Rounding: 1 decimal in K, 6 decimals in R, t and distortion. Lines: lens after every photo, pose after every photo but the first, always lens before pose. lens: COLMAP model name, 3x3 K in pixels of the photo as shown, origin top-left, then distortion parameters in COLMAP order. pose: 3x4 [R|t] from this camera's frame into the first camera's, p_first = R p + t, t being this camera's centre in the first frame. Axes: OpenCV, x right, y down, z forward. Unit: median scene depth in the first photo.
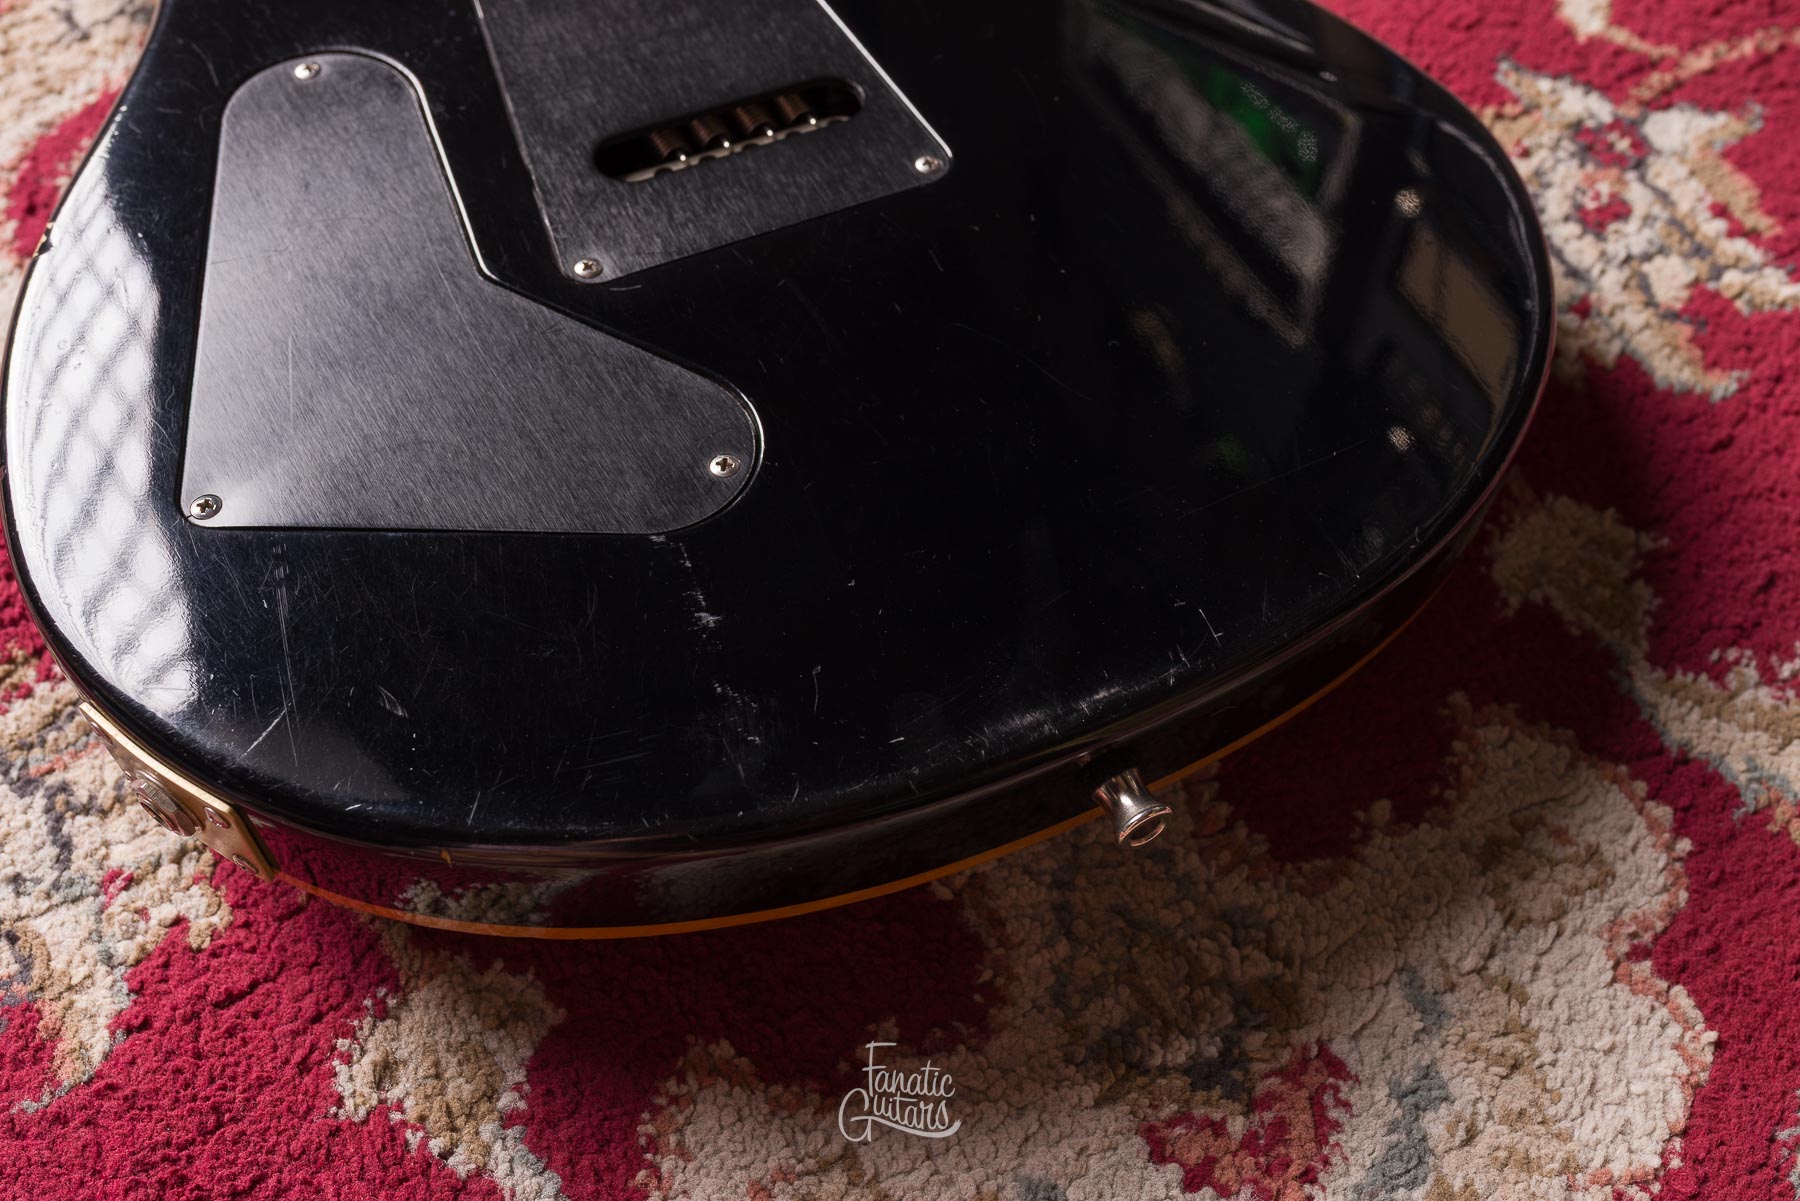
lens RADIAL K [[1804.8, 0, 896.3], [0, 1804.8, 608.2], [0, 0, 1]] dist [0.002045, 0.000000]
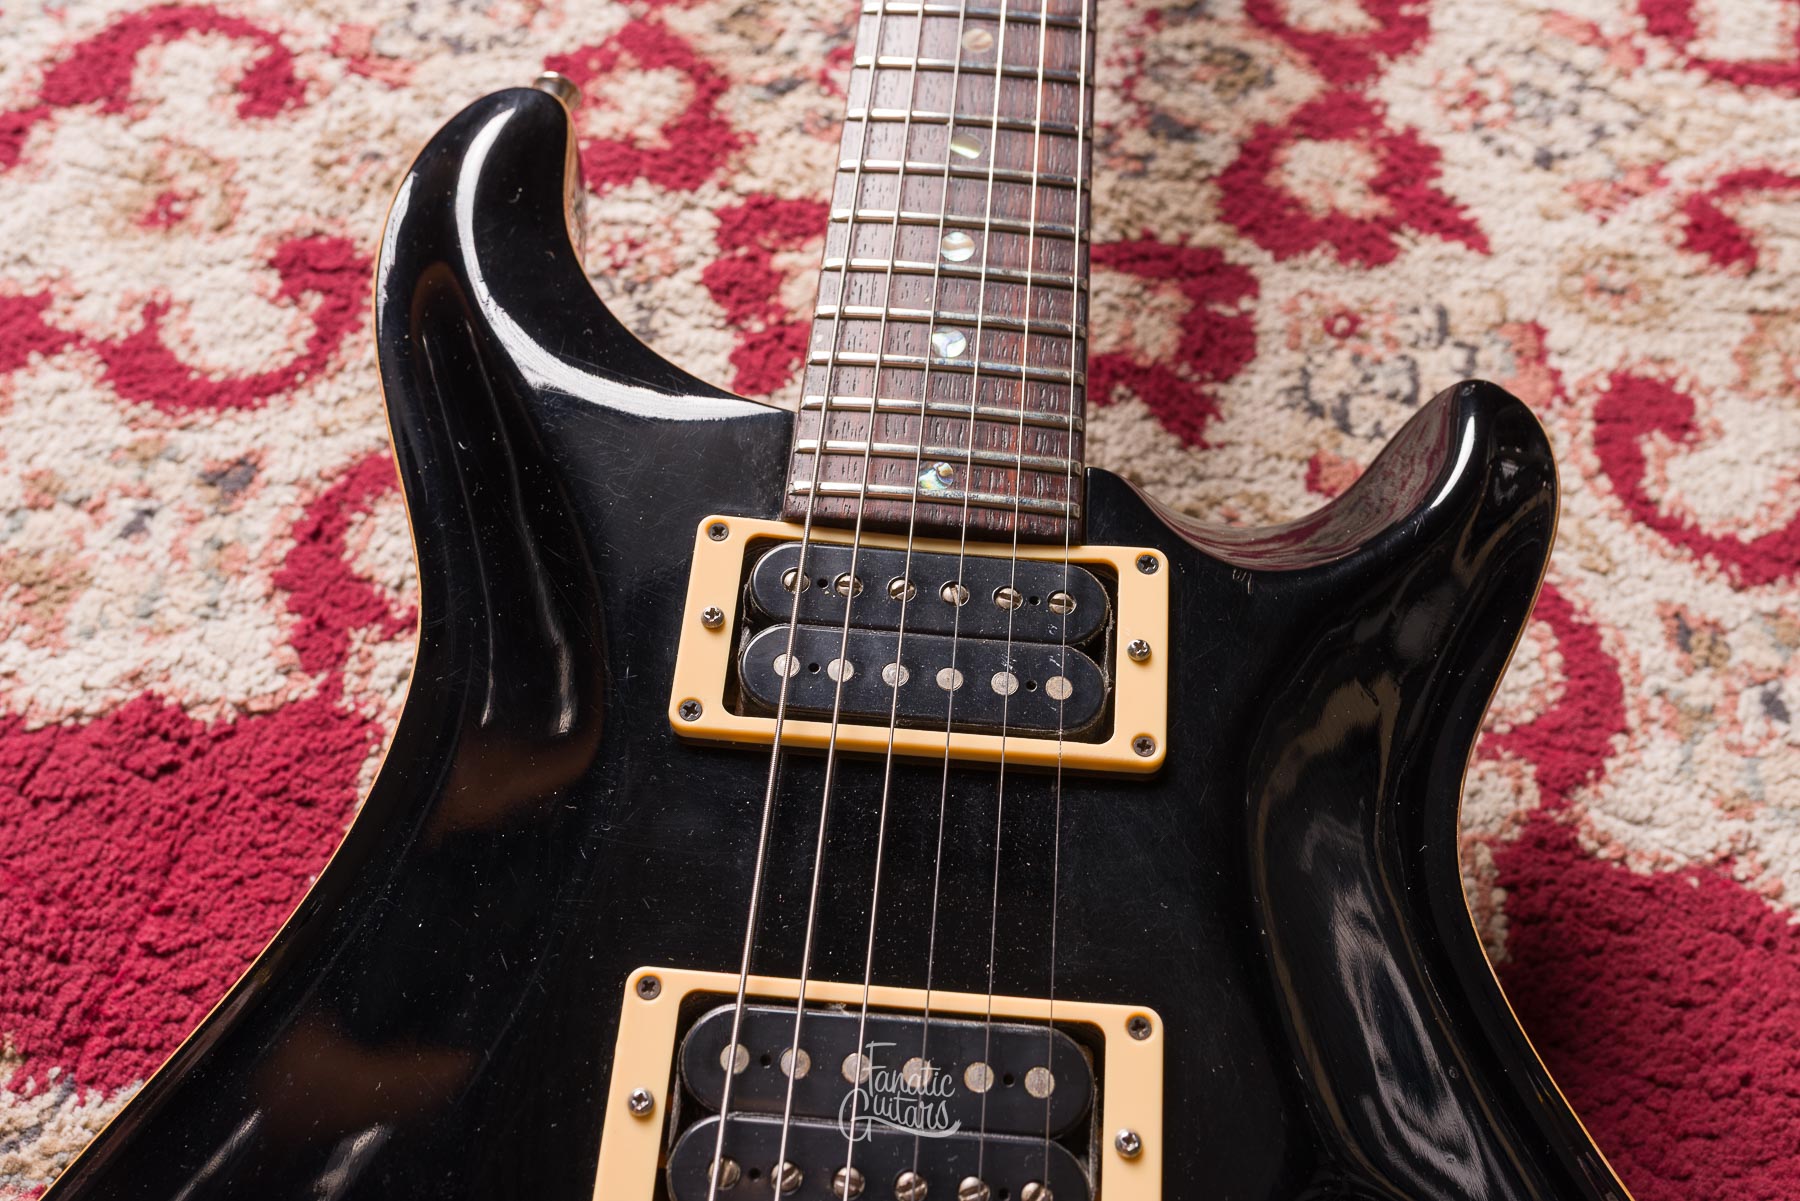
lens RADIAL K [[1804.8, 0, 892.2], [0, 1804.8, 600.5], [0, 0, 1]] dist [0.002045, 0.000000]
pose [[0.849820, 0.459150, -0.258817, 0.060631], [-0.452777, 0.887324, 0.087460, -0.497275], [0.269812, 0.042861, 0.961959, 0.183867]]
